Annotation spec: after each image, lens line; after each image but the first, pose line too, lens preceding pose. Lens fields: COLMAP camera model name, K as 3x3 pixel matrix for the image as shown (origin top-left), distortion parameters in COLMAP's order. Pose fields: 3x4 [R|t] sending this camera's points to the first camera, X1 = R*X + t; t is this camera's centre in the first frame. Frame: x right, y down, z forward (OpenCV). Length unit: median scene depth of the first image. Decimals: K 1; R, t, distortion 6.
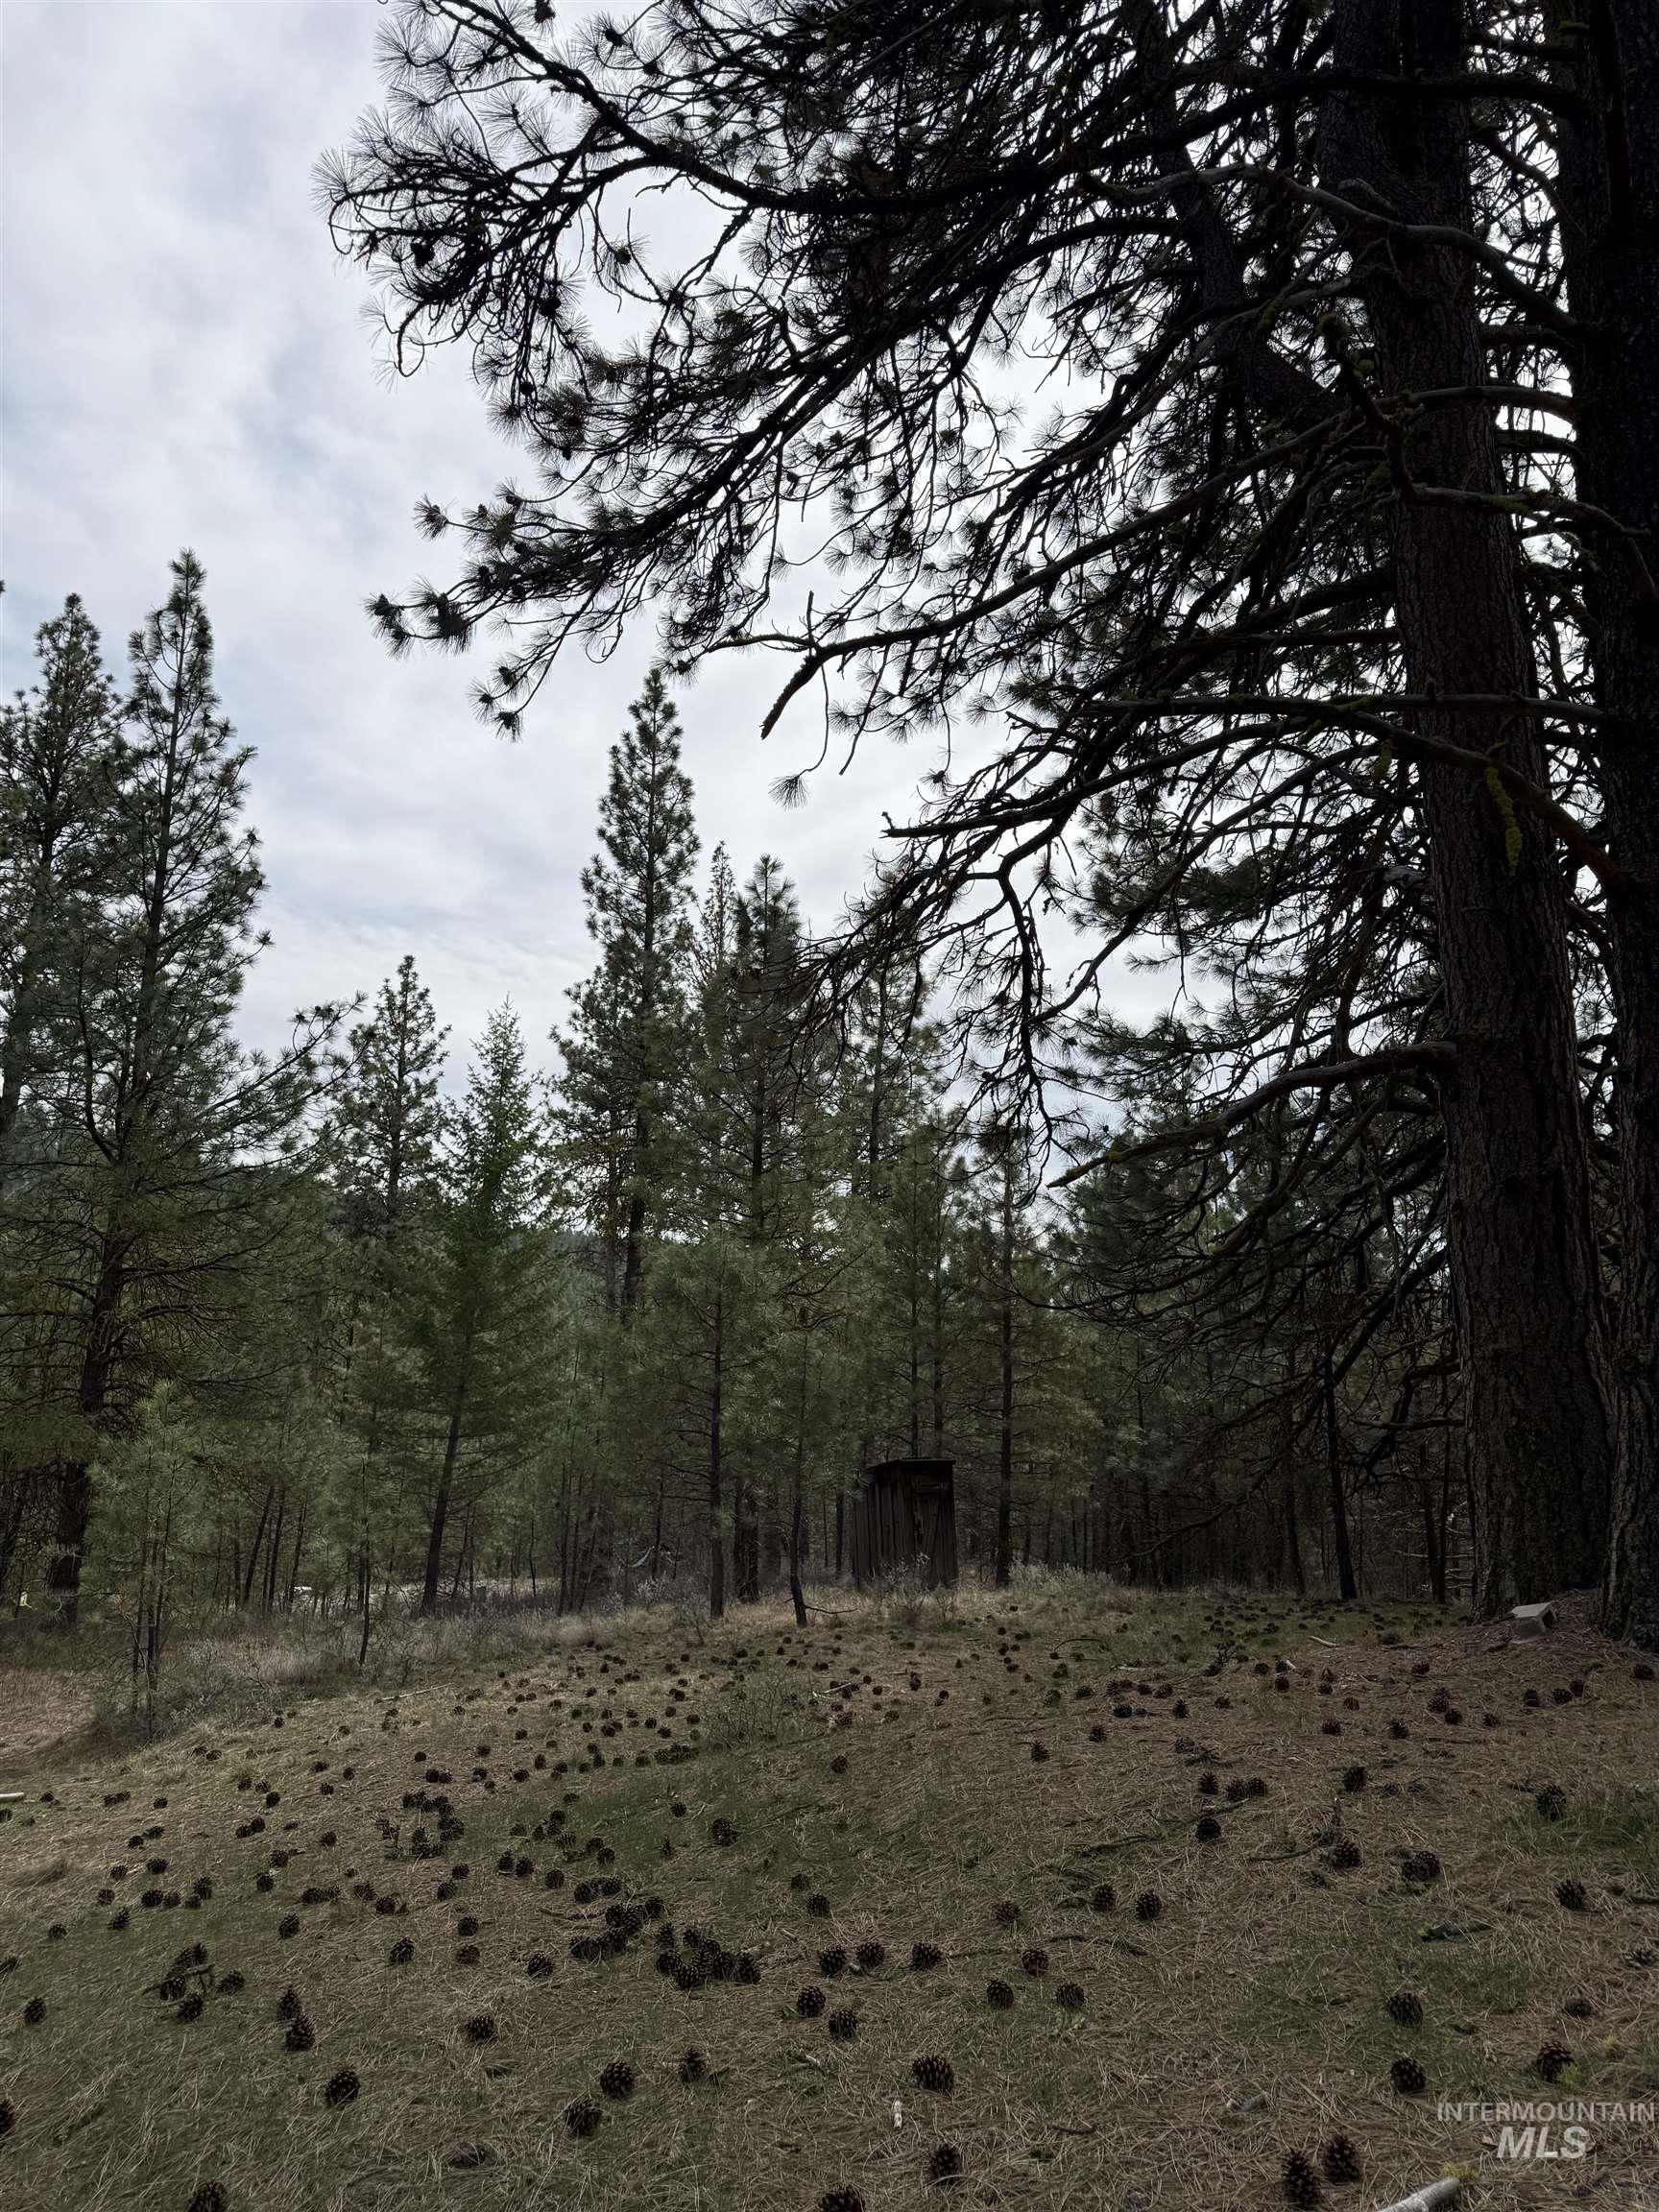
lens RADIAL K [[1511.7, 0, 798.0], [0, 1511.7, 1109.7], [0, 0, 1]] dist [0.089416, -0.169341]
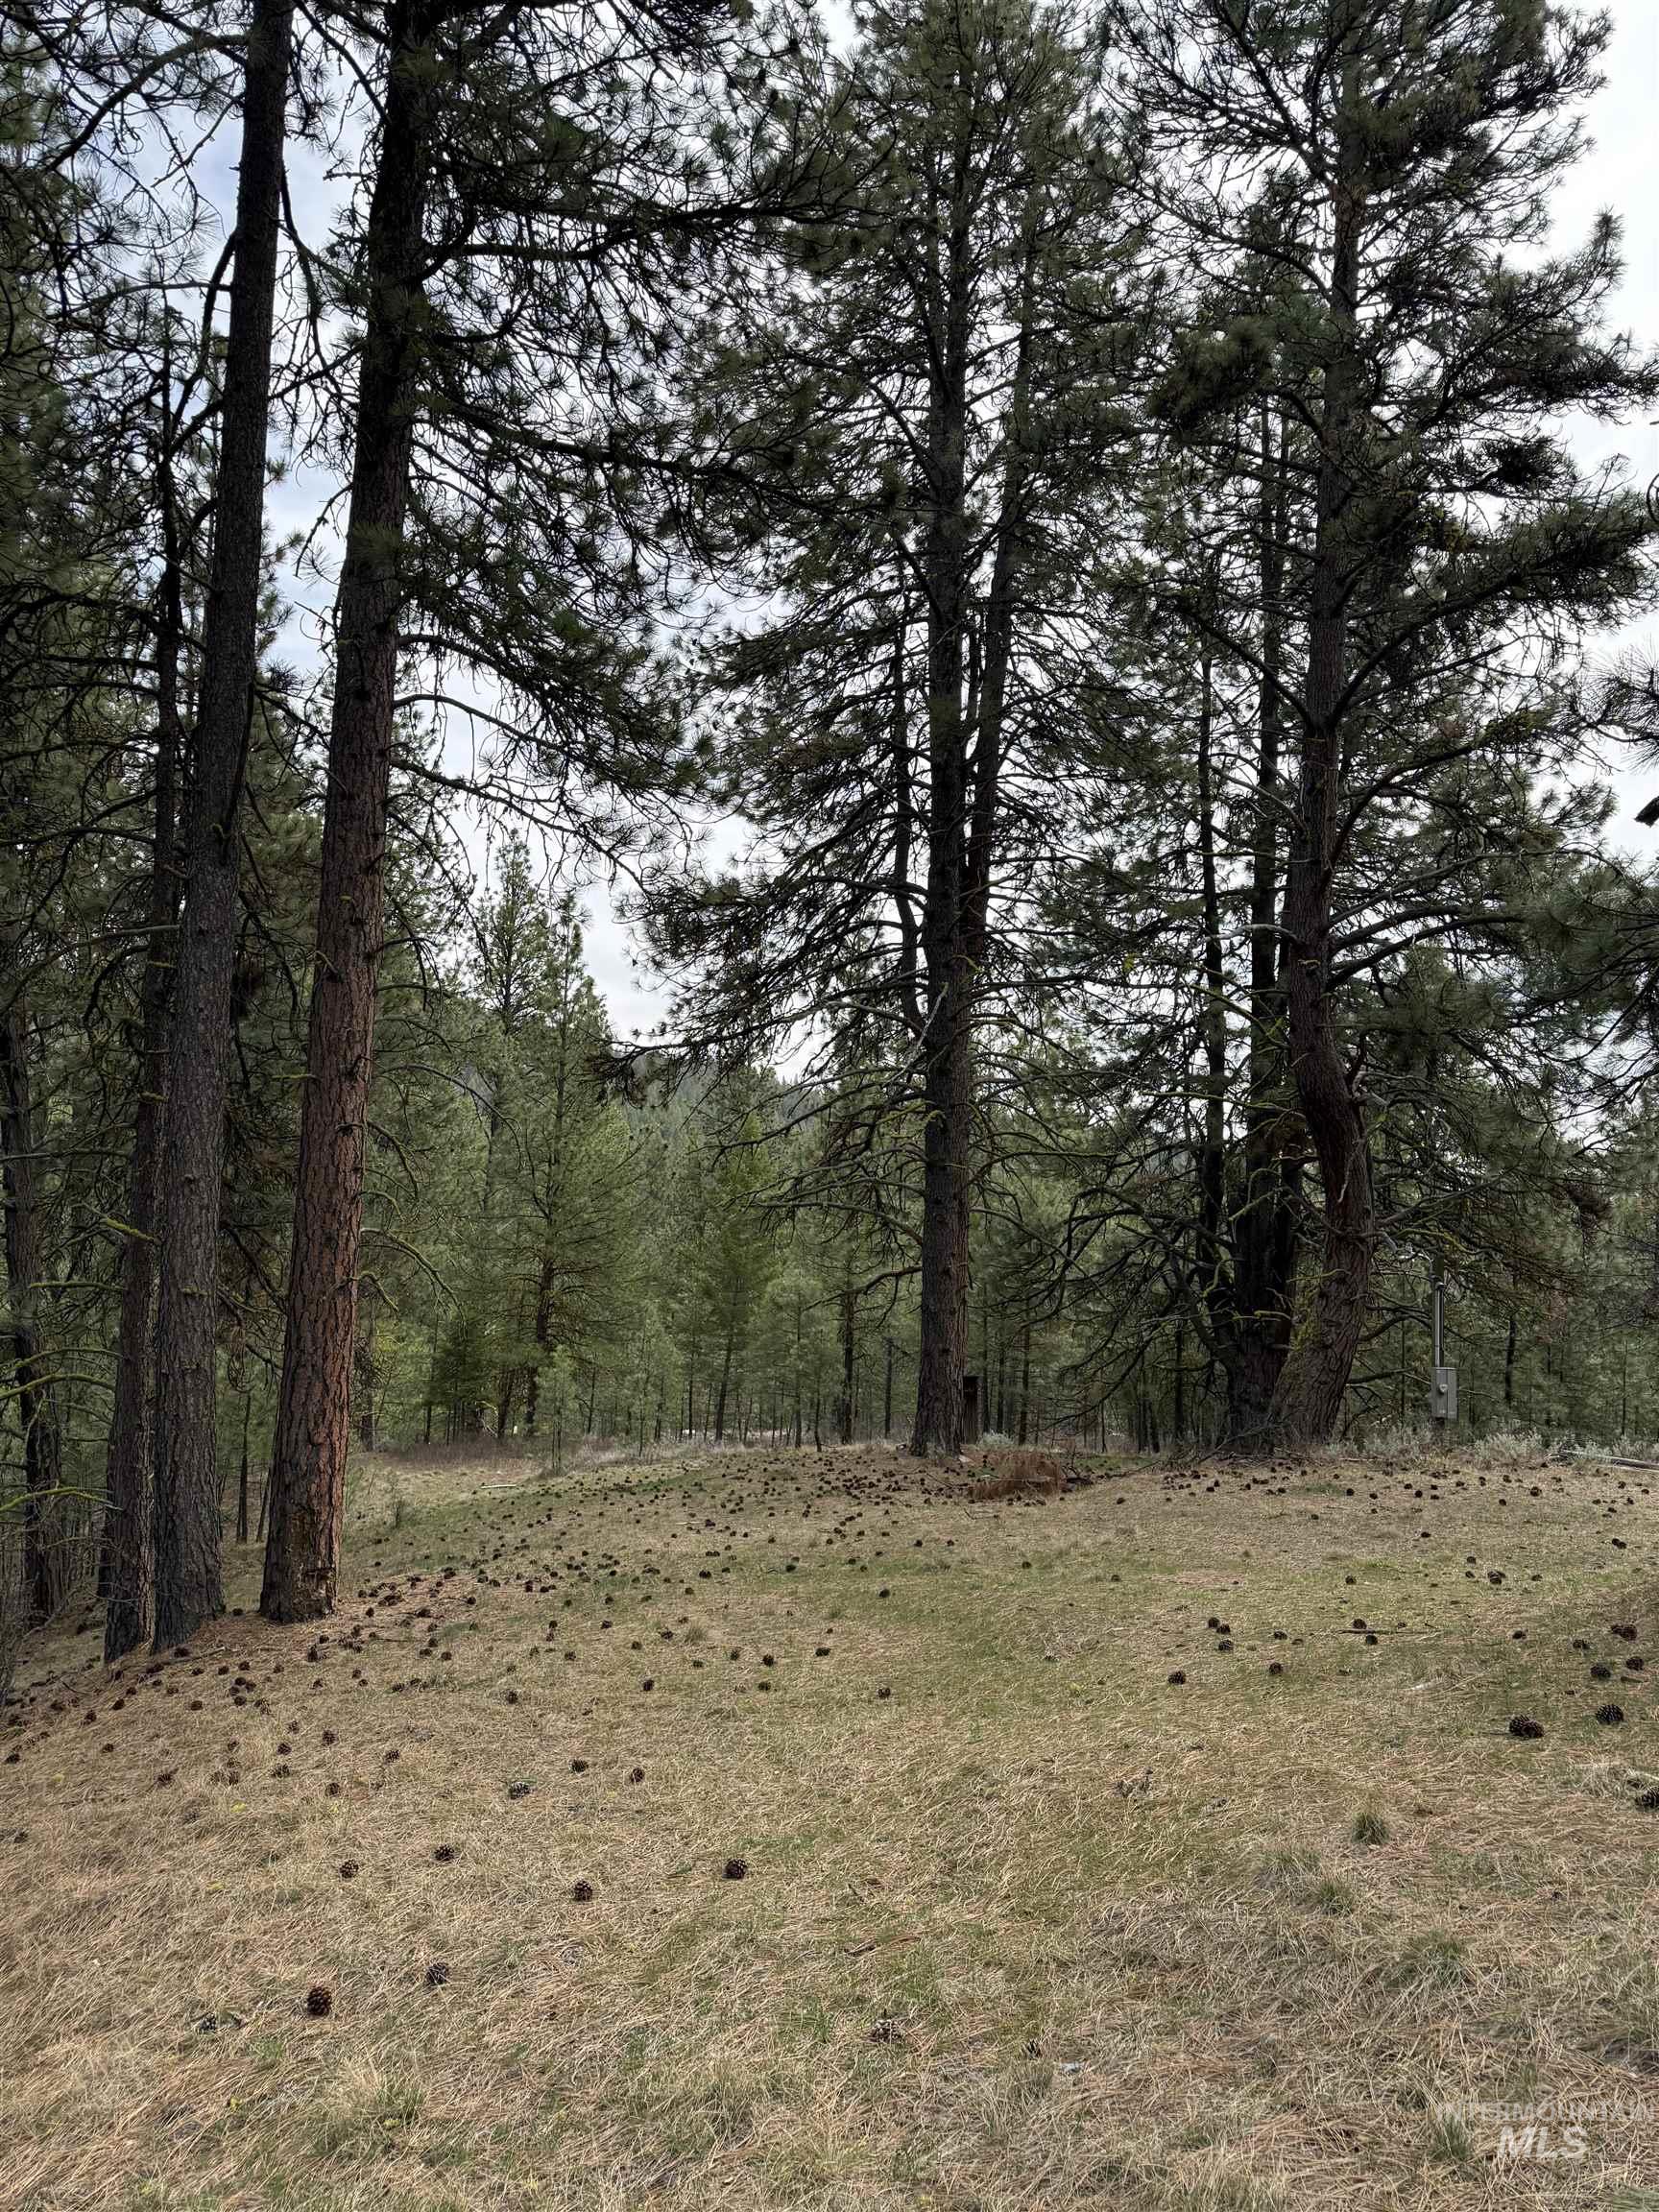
lens RADIAL K [[1570.9, 0, 829.5], [0, 1570.9, 1106.0], [0, 0, 1]] dist [0.082521, -0.242350]
pose [[0.966042, -0.002644, -0.258373, 0.357325], [0.025852, 0.995919, 0.086467, -0.221323], [0.257090, -0.090210, 0.962168, -0.706313]]
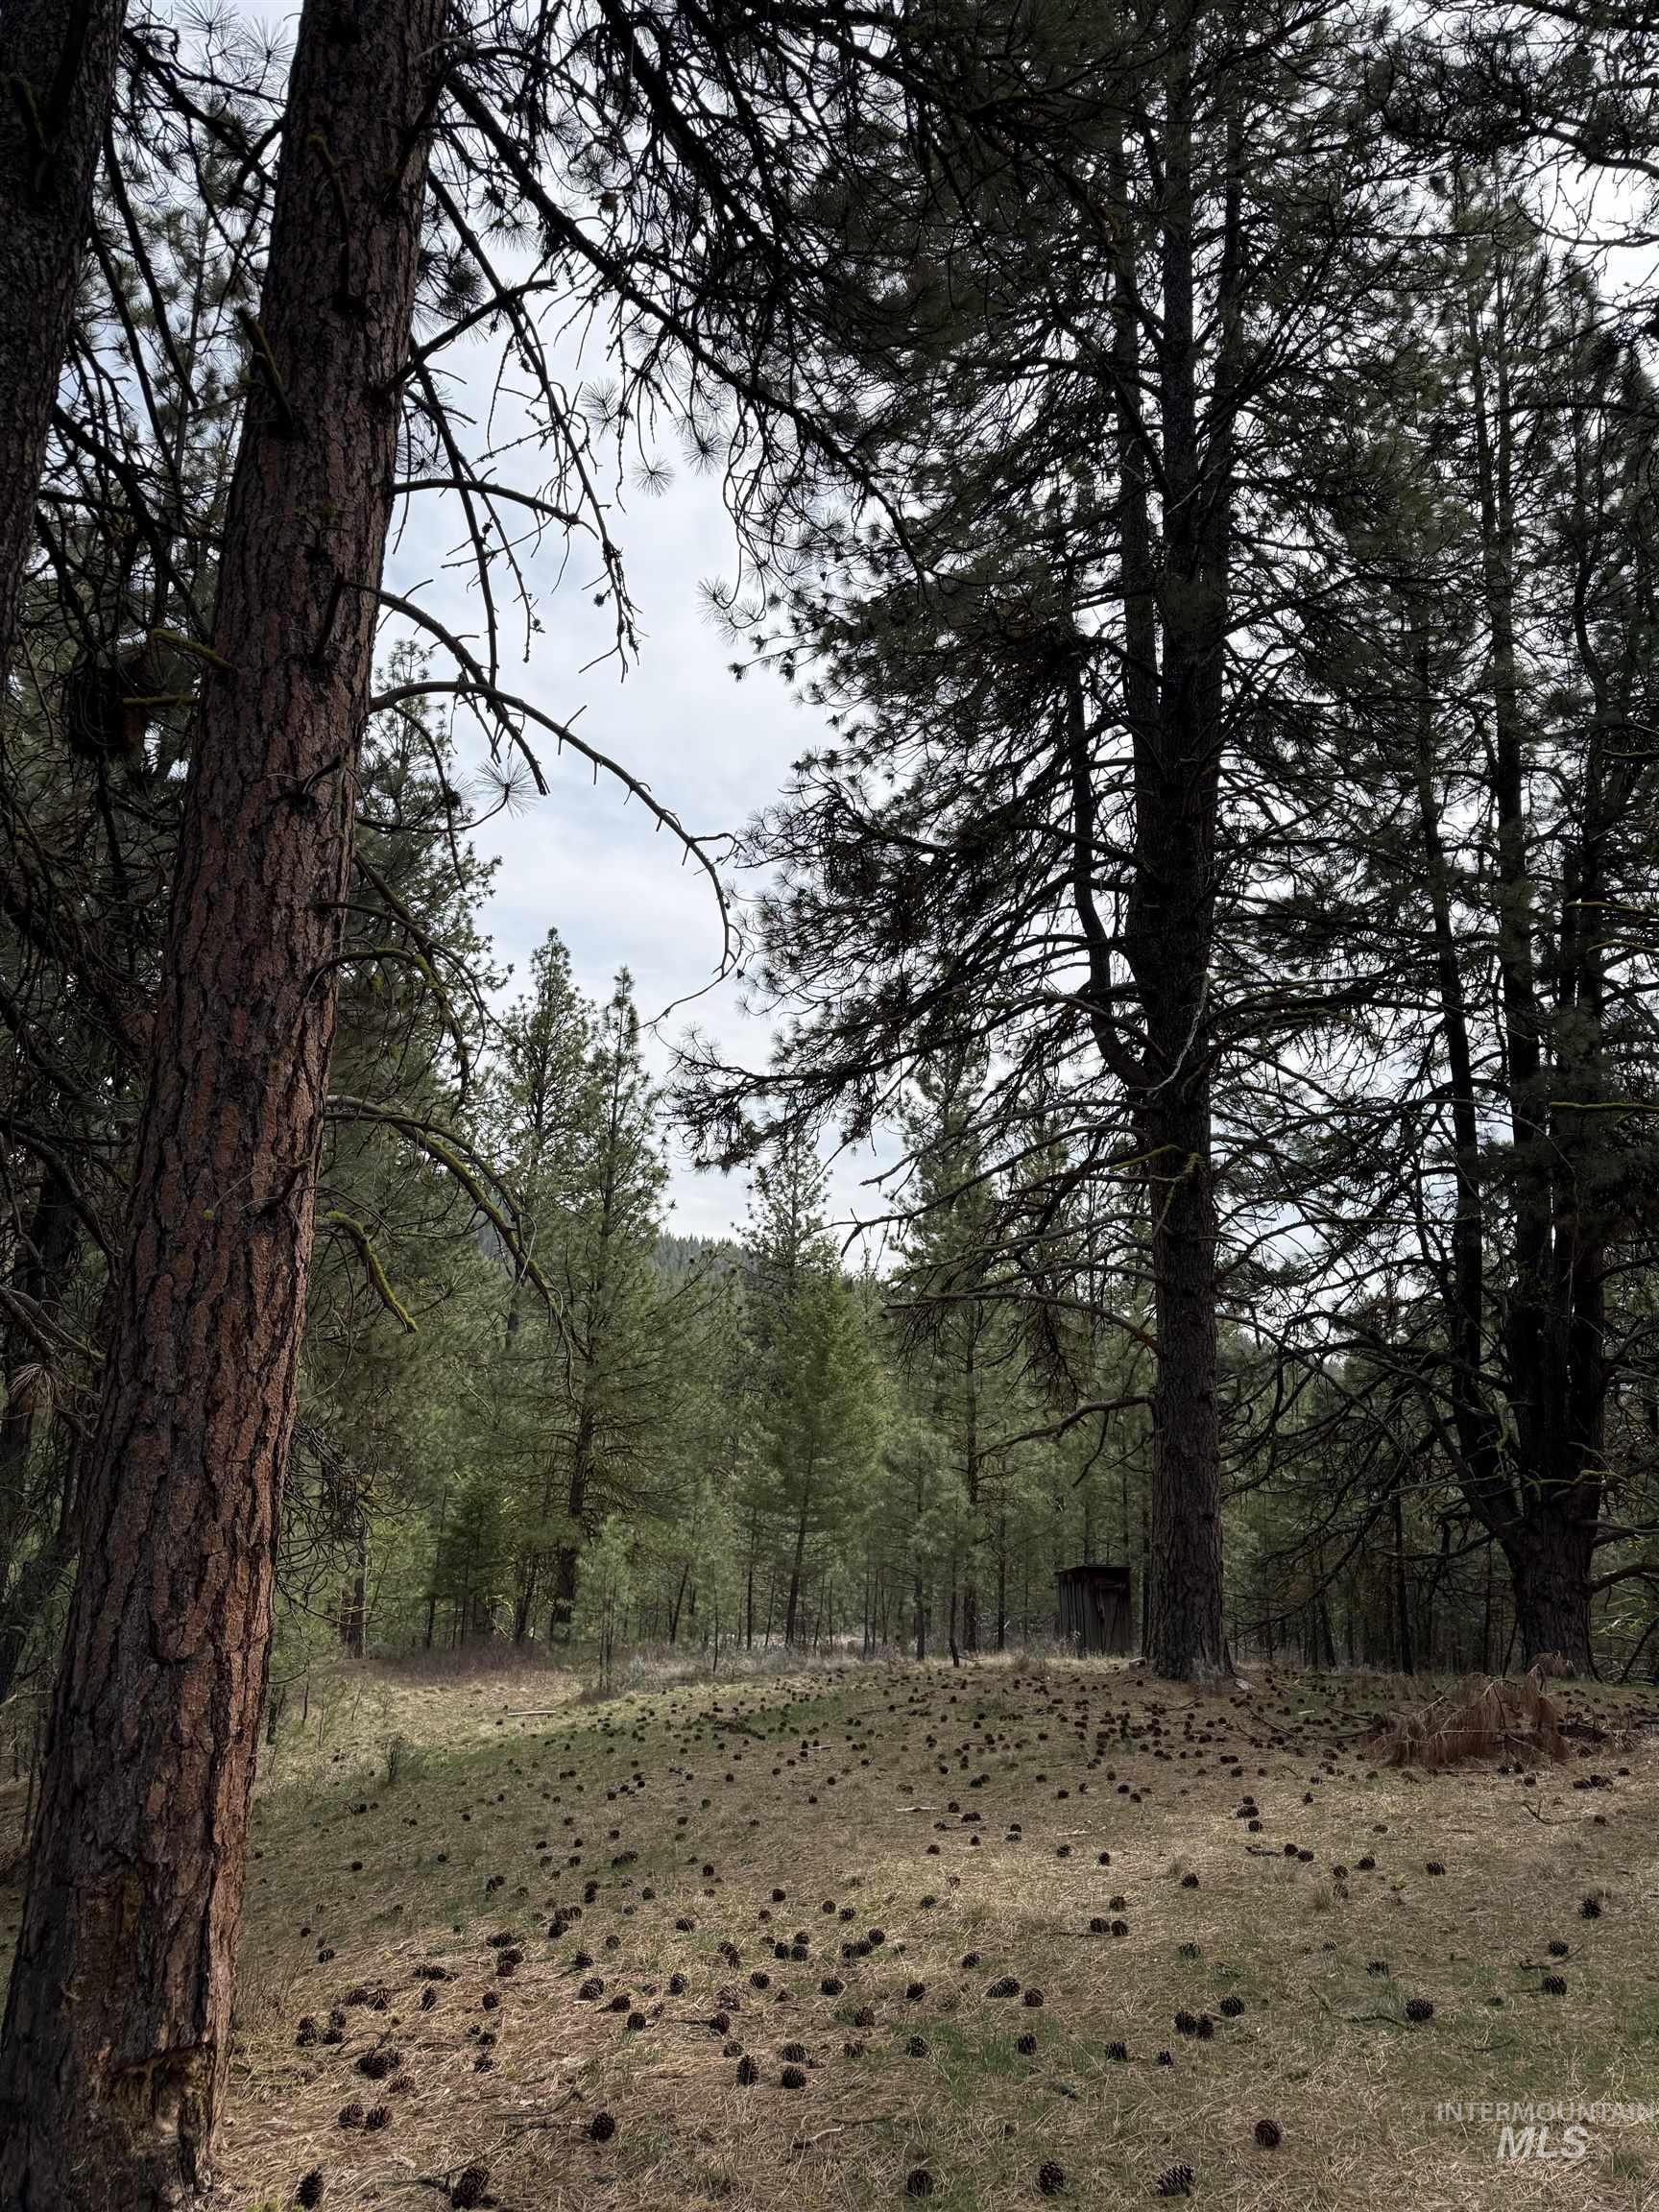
lens RADIAL K [[1511.7, 0, 798.0], [0, 1511.7, 1109.7], [0, 0, 1]] dist [0.089416, -0.169341]
pose [[0.961801, -0.031194, -0.271967, 0.176410], [0.020140, 0.998857, -0.043342, -0.123103], [0.273008, 0.036209, 0.961330, -0.407541]]
